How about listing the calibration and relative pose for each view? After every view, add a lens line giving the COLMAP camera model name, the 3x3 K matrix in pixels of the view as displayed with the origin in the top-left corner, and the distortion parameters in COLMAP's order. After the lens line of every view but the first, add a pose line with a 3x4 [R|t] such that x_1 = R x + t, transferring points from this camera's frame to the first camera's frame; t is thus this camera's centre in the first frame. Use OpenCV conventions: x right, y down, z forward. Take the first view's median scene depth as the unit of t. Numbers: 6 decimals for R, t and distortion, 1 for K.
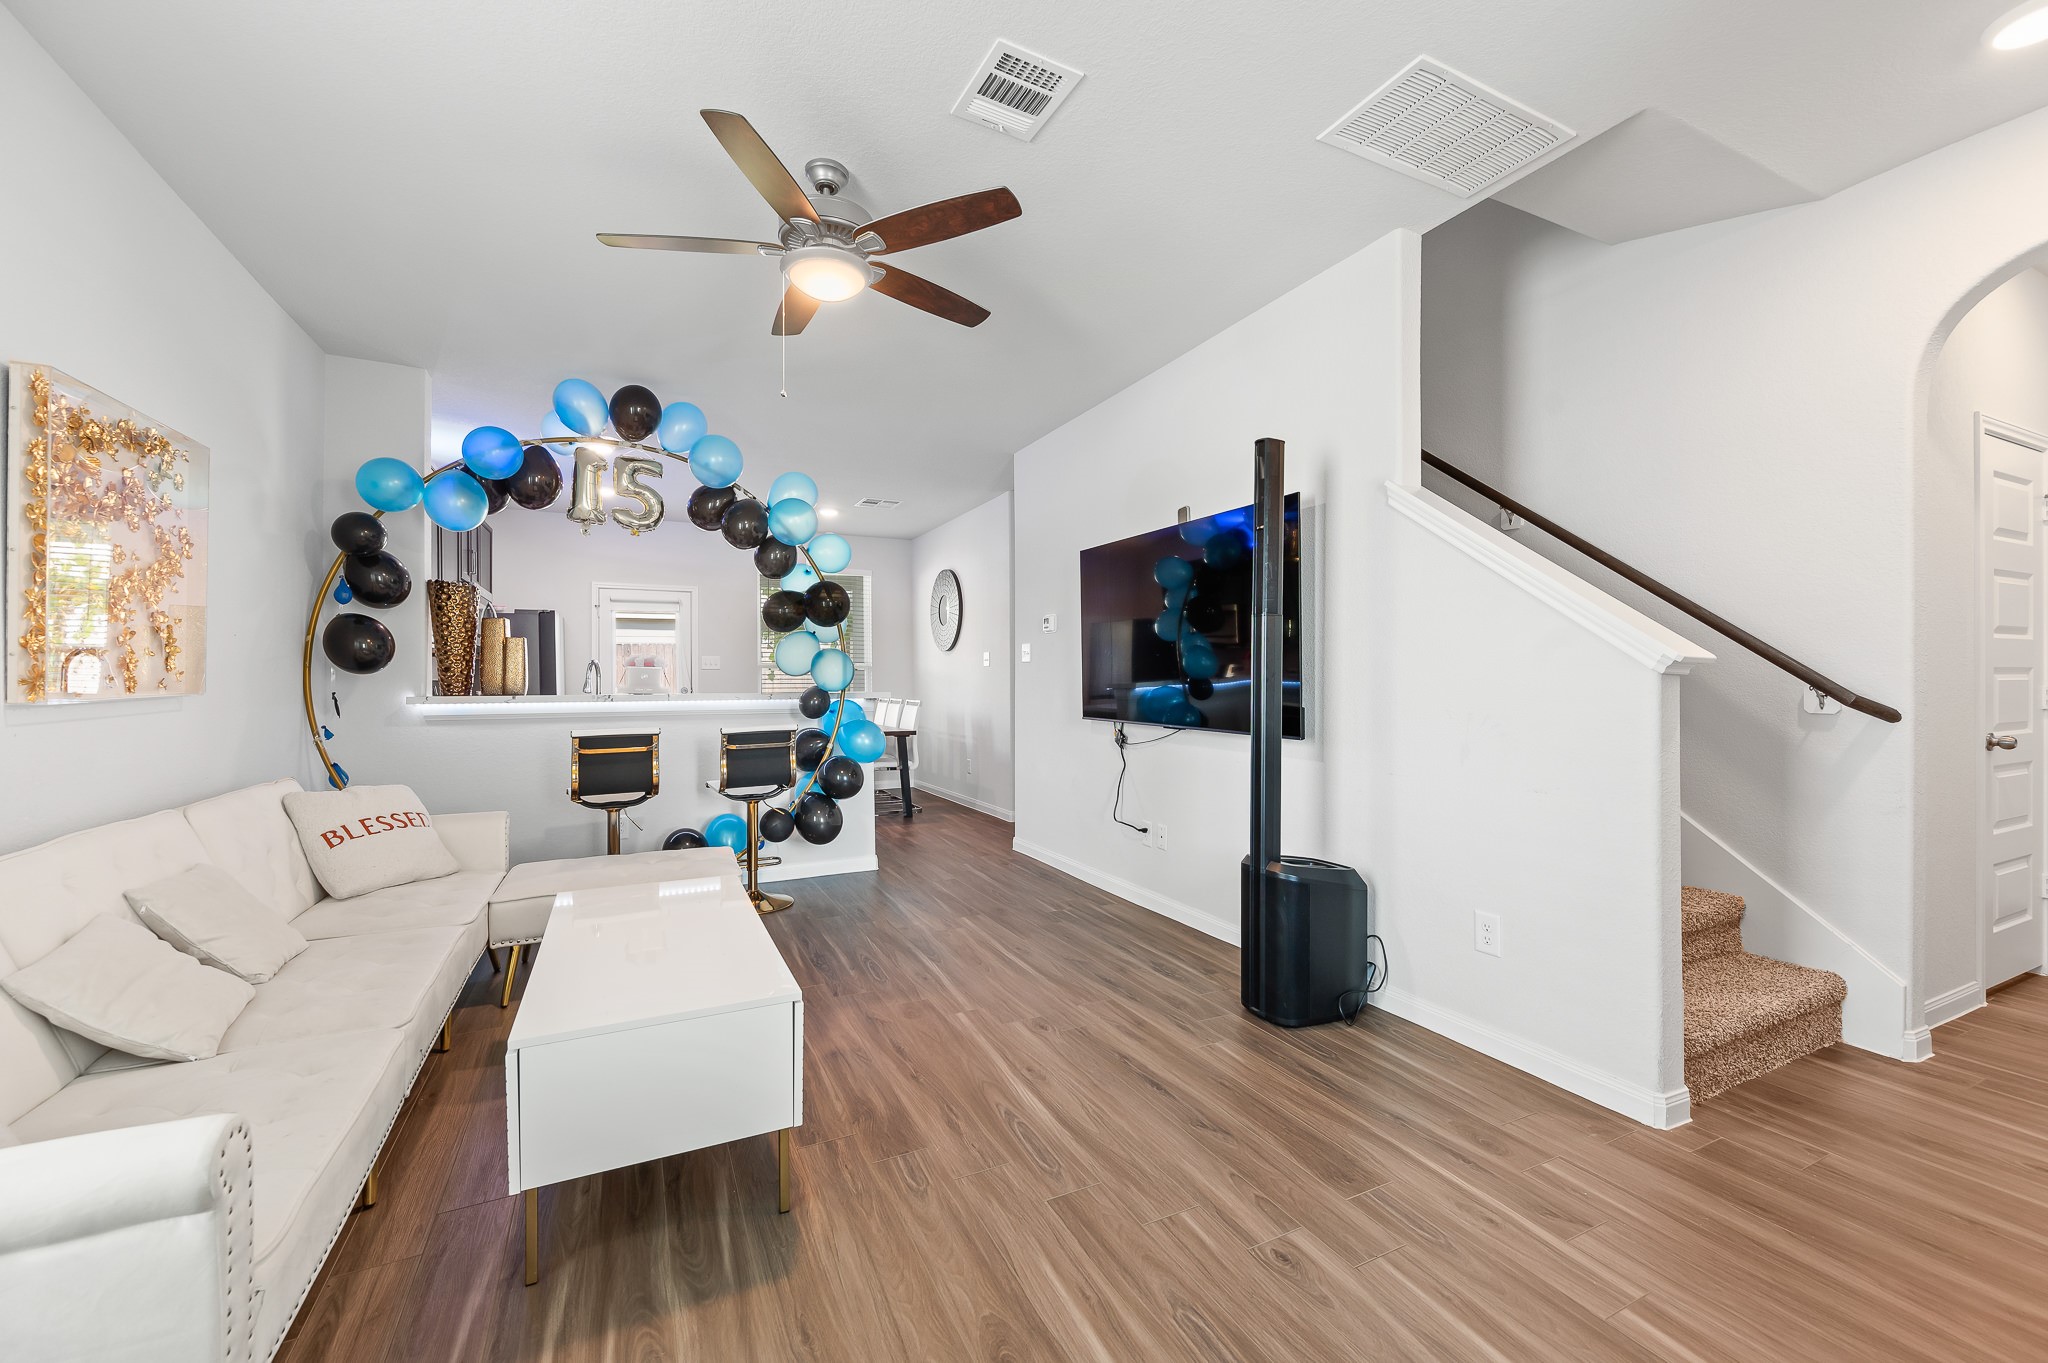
lens RADIAL K [[814.7, 0, 1027.0], [0, 814.7, 674.4], [0, 0, 1]] dist [0.002961, -0.000032]
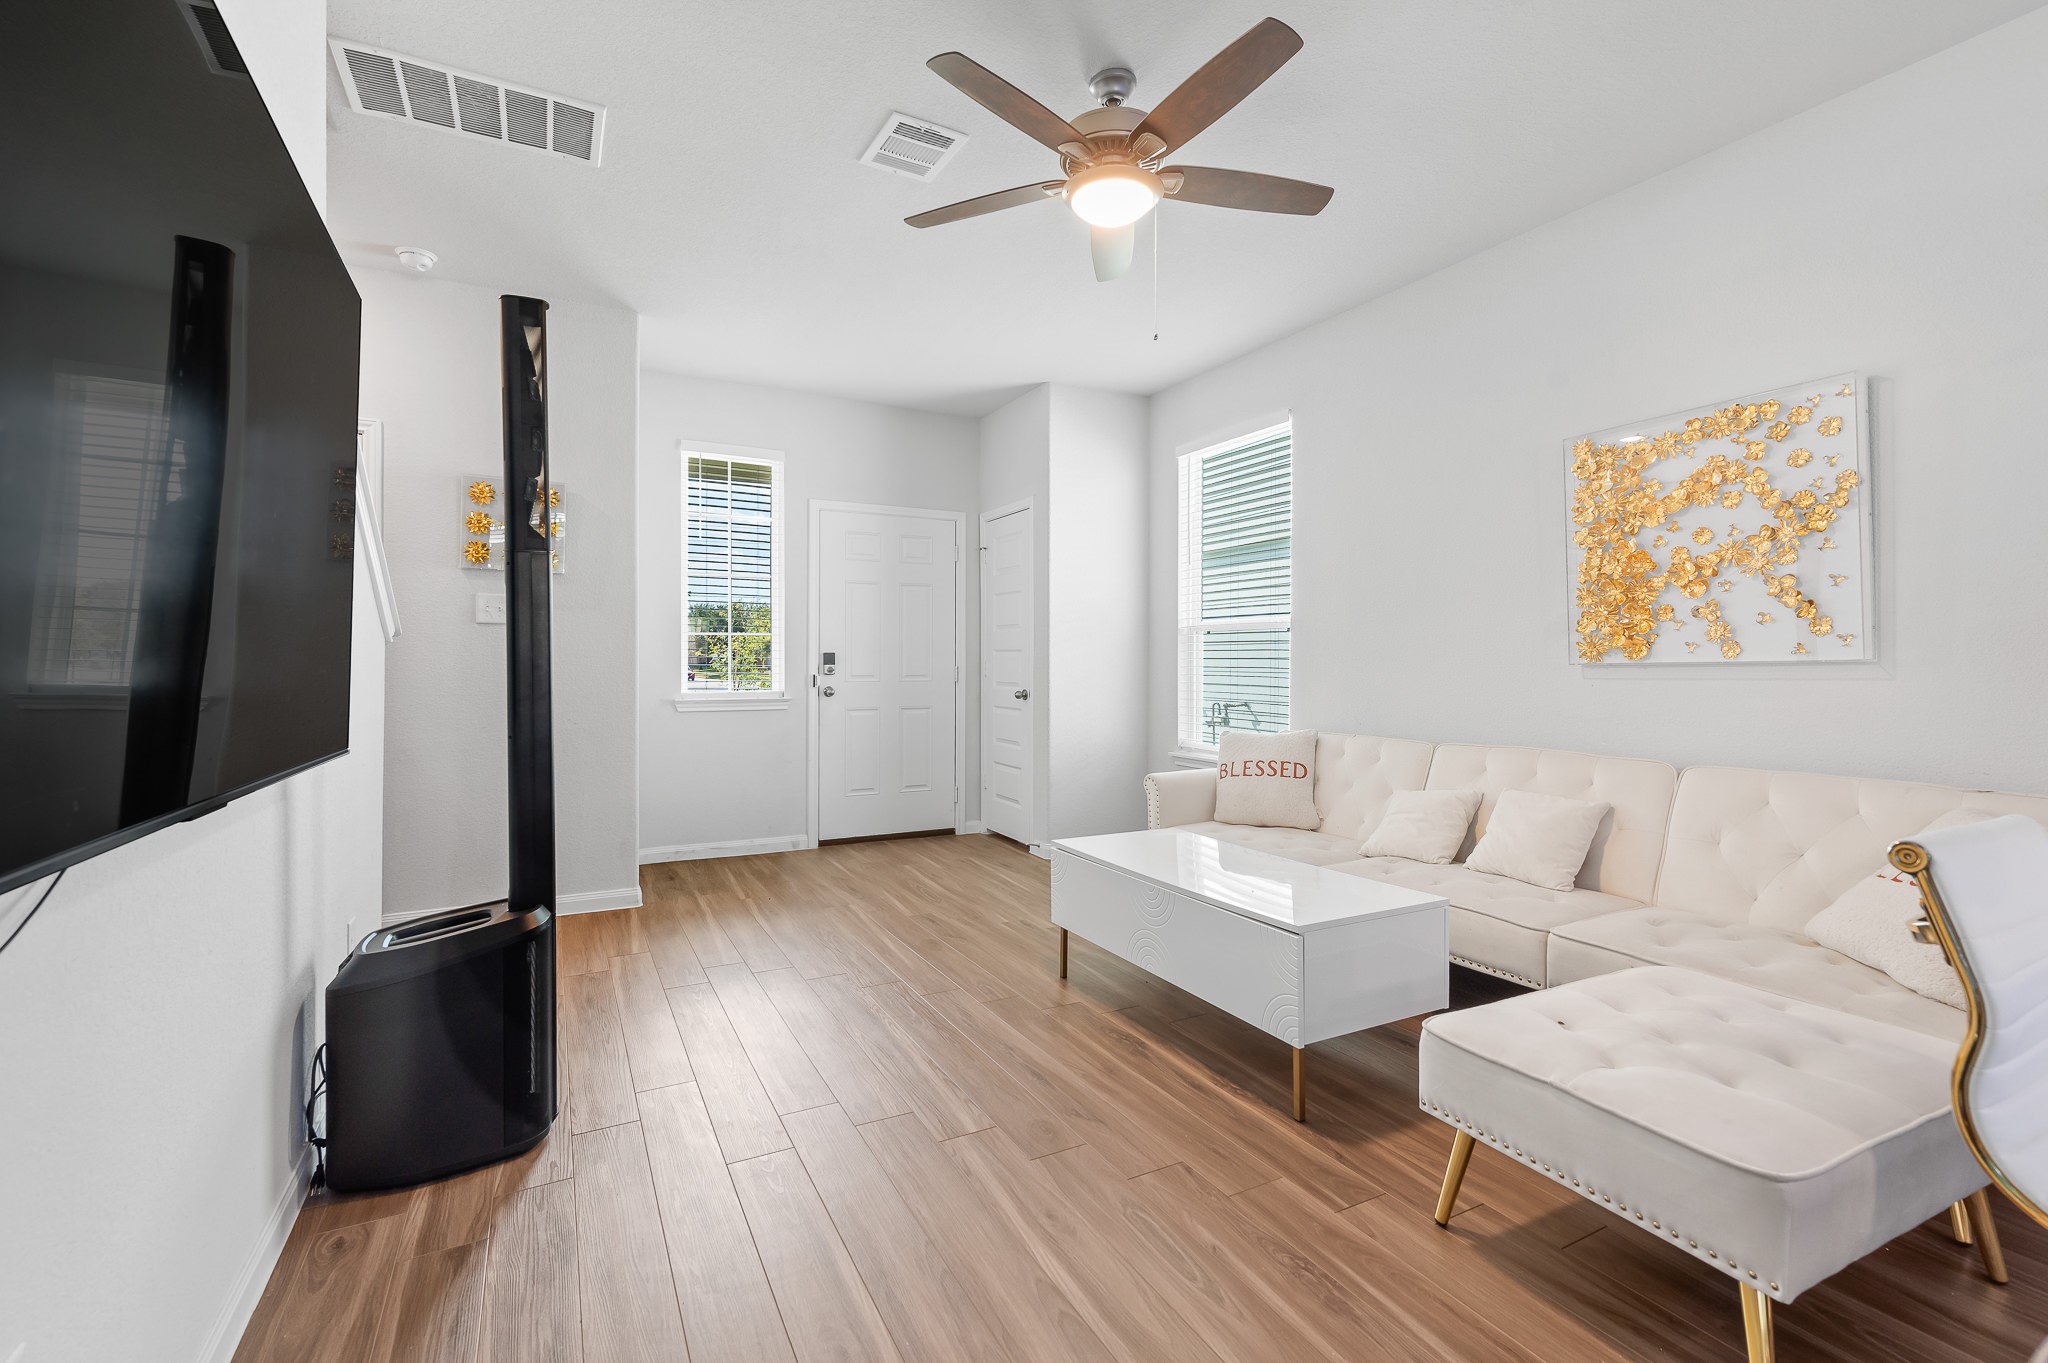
lens RADIAL K [[921.6, 0, 1033.7], [0, 921.6, 667.6], [0, 0, 1]] dist [-0.002270, -0.000010]
pose [[-0.999596, 0.010087, -0.026584, -0.080597], [0.010137, 0.999947, -0.001741, 0.017123], [0.026565, -0.002010, -0.999645, 1.271200]]
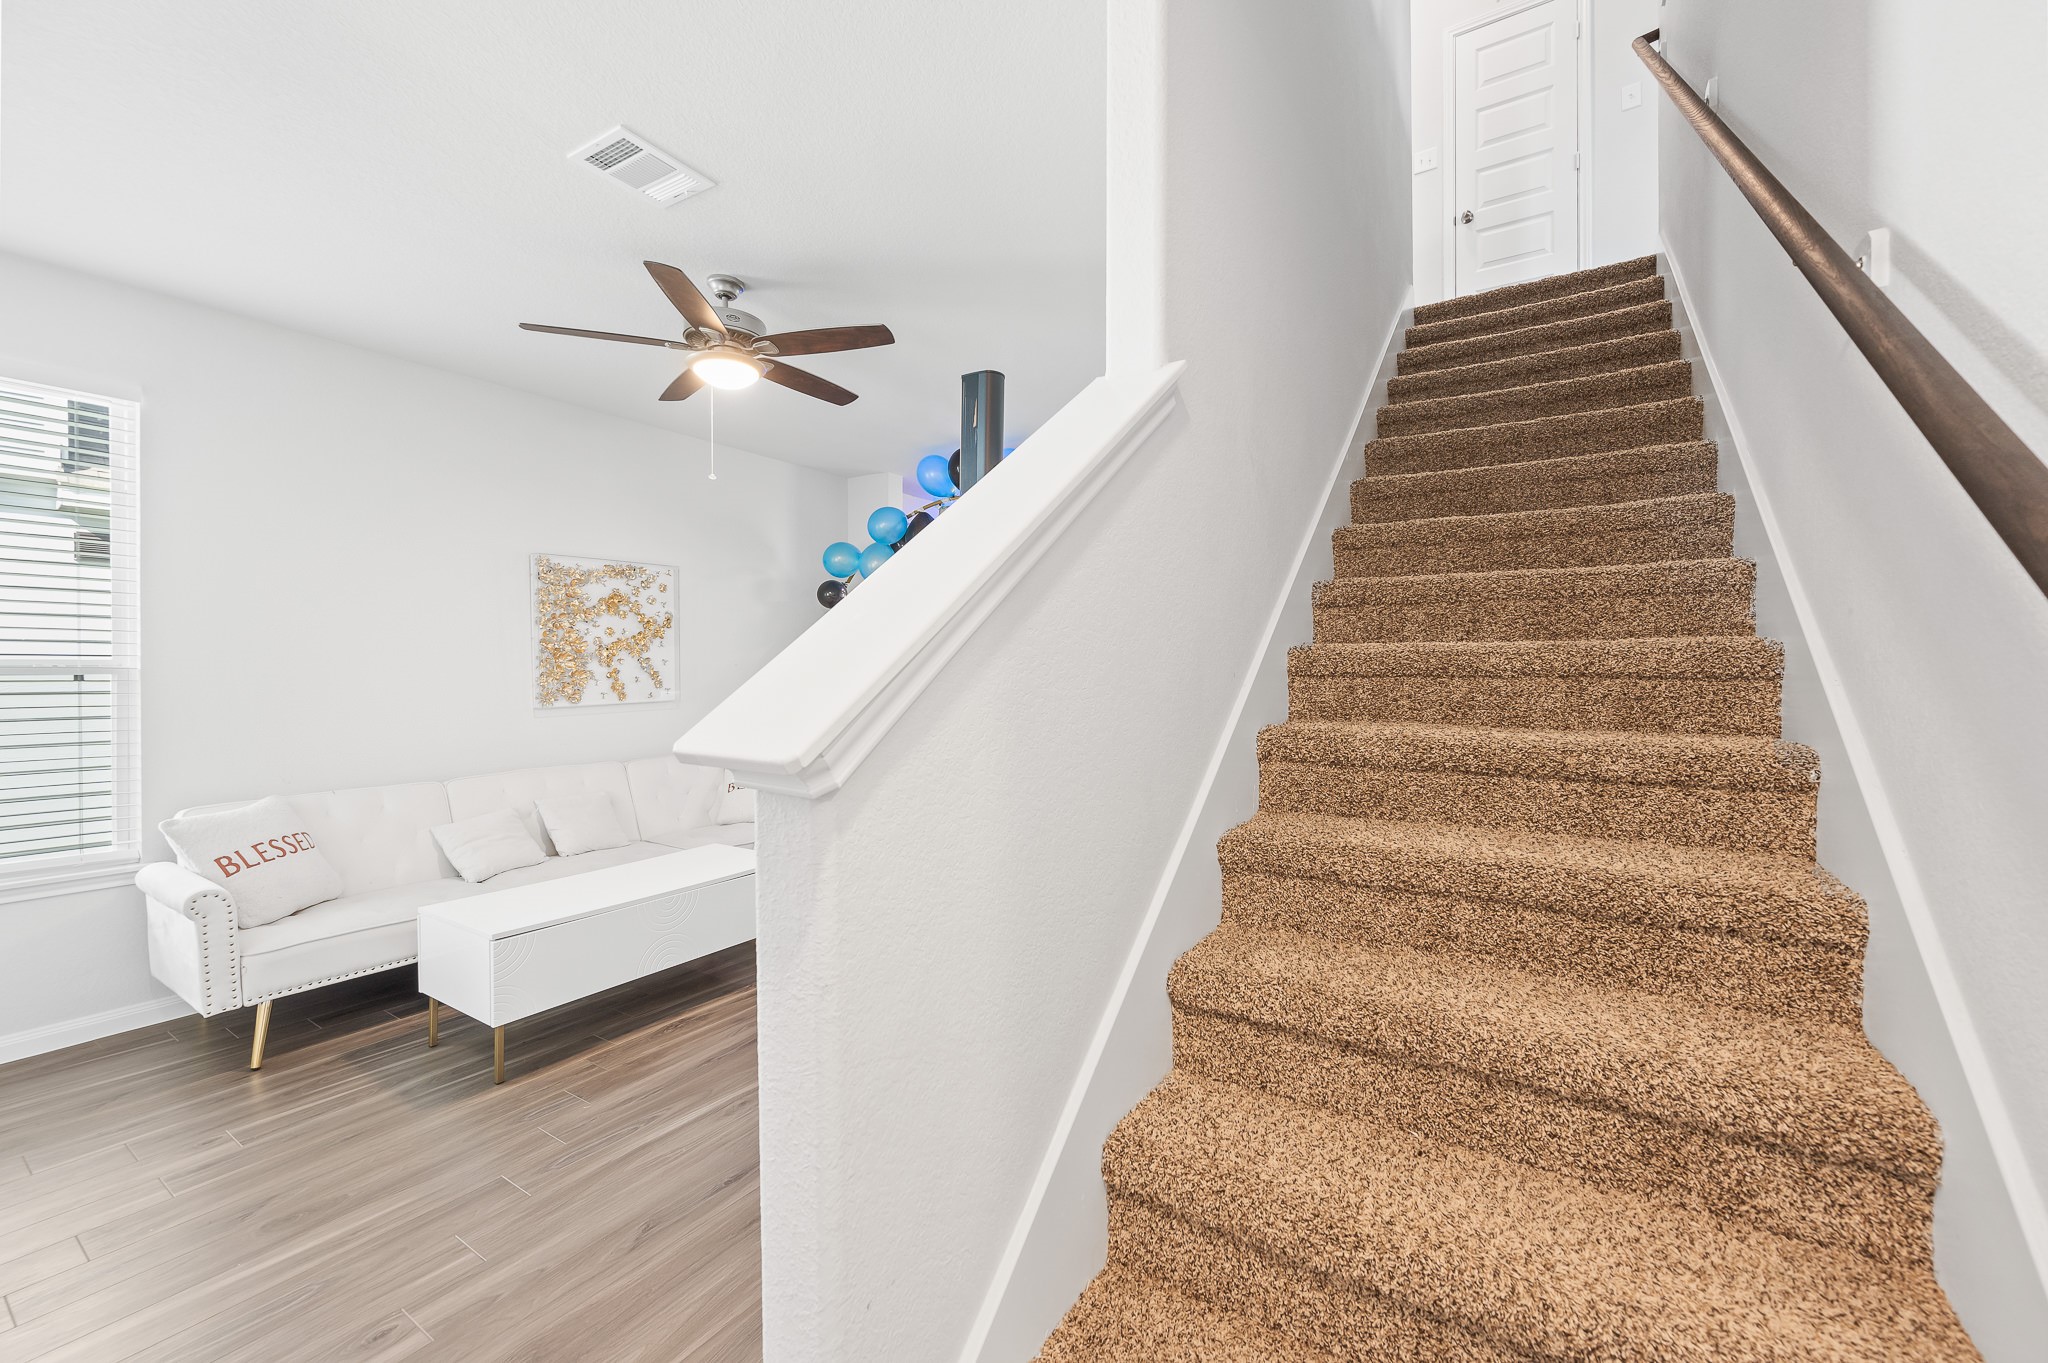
lens RADIAL K [[814.7, 0, 1032.3], [0, 814.7, 663.8], [0, 0, 1]] dist [0.002961, -0.000032]
pose [[0.517645, -0.004222, -0.855585, 0.640795], [0.008405, 0.999965, 0.000151, -0.033383], [0.855554, -0.007270, 0.517662, 0.480518]]
